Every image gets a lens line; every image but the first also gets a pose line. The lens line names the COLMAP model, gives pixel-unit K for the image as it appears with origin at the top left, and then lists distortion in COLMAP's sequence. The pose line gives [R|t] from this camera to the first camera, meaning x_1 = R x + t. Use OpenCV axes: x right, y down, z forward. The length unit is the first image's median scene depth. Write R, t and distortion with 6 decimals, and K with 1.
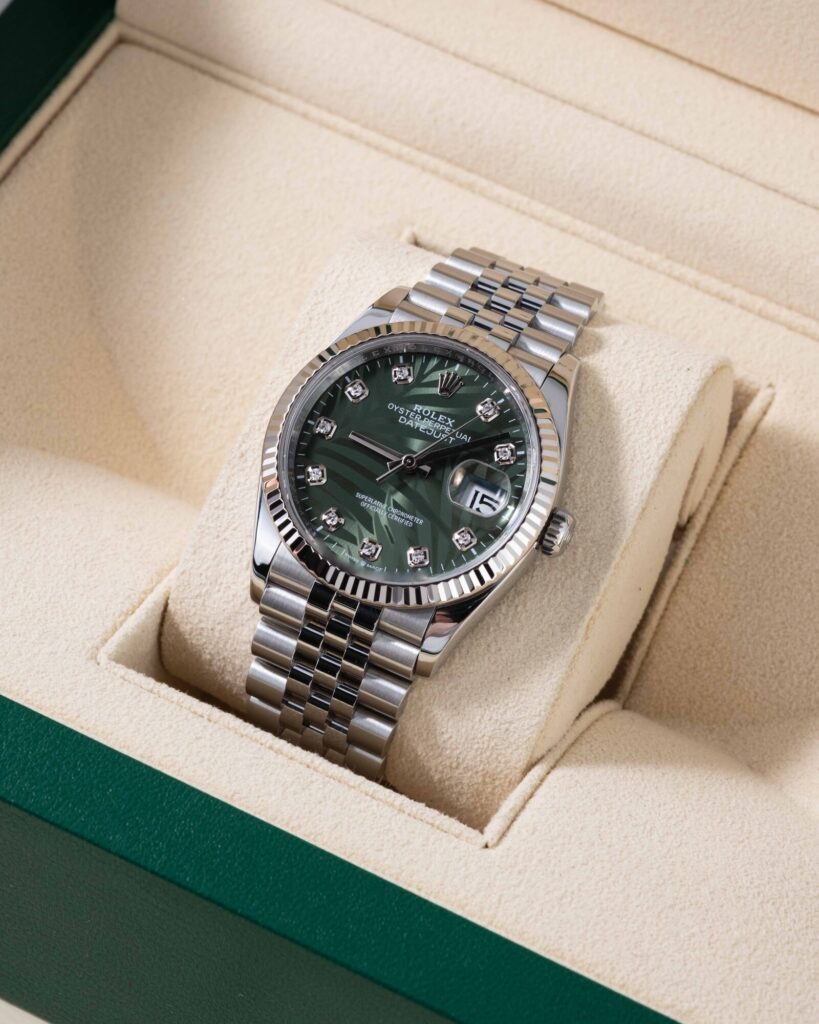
lens RADIAL K [[3959.3, 0, 409.5], [0, 3959.3, 512.0], [0, 0, 1]] dist [0.214719, -2.977587]
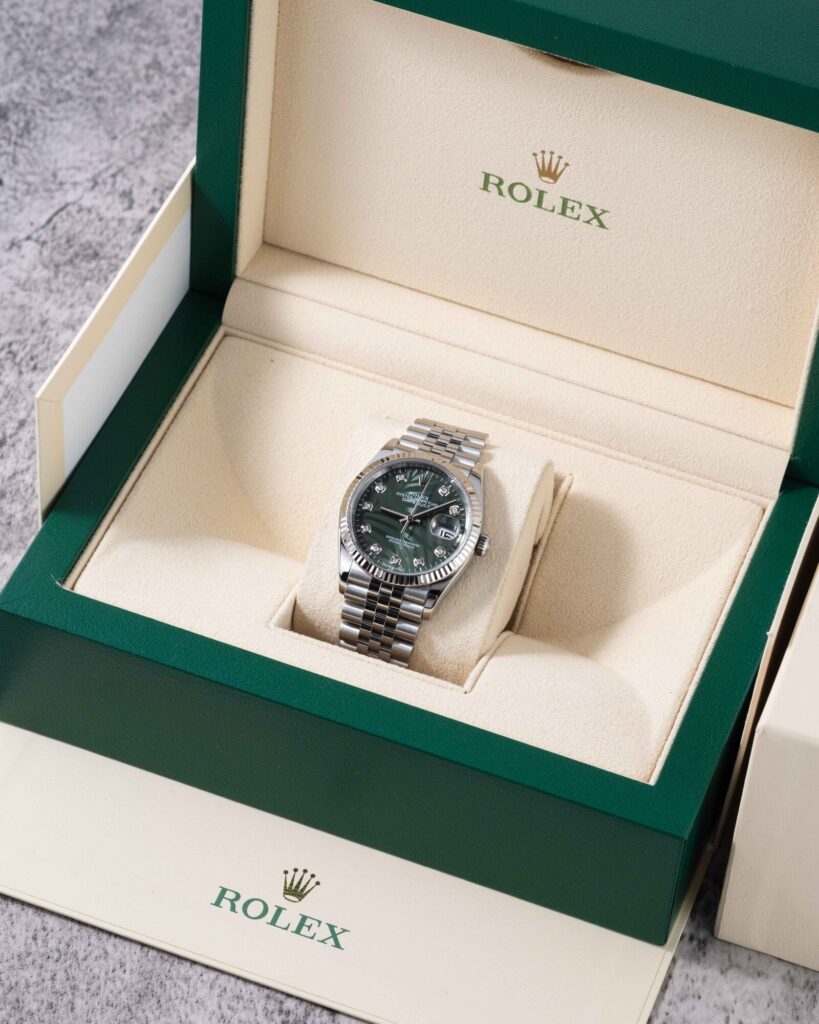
lens RADIAL K [[3959.3, 0, 409.5], [0, 3959.3, 512.0], [0, 0, 1]] dist [0.214719, -2.977587]
pose [[0.992425, -0.088345, 0.085363, -0.176488], [0.094302, 0.993187, -0.068467, 0.125752], [-0.078733, 0.075998, 0.993995, -1.074730]]
